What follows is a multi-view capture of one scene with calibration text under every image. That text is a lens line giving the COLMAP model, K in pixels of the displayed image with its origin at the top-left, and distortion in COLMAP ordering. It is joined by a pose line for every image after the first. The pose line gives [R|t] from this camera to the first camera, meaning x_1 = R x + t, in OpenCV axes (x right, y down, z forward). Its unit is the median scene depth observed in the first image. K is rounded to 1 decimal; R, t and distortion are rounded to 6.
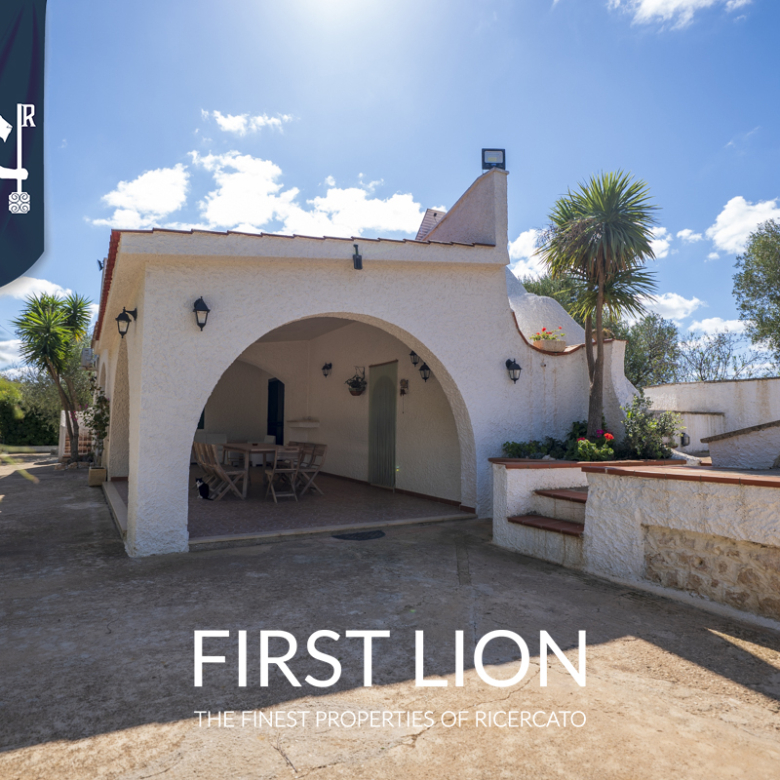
lens RADIAL K [[536.2, 0, 391.0], [0, 536.2, 390.6], [0, 0, 1]] dist [-0.001430, -0.003008]
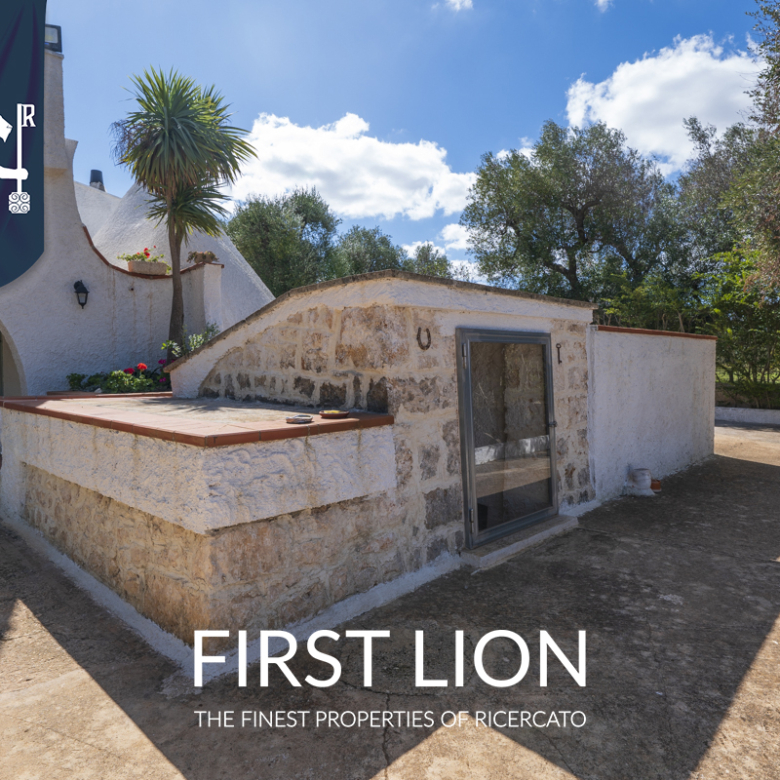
lens RADIAL K [[558.5, 0, 394.0], [0, 558.5, 389.2], [0, 0, 1]] dist [-0.000423, 0.001172]
pose [[0.963348, -0.020713, 0.267454, 0.465834], [-0.013400, 0.992054, 0.125098, -0.003166], [-0.267920, -0.124097, 0.955416, -0.047543]]
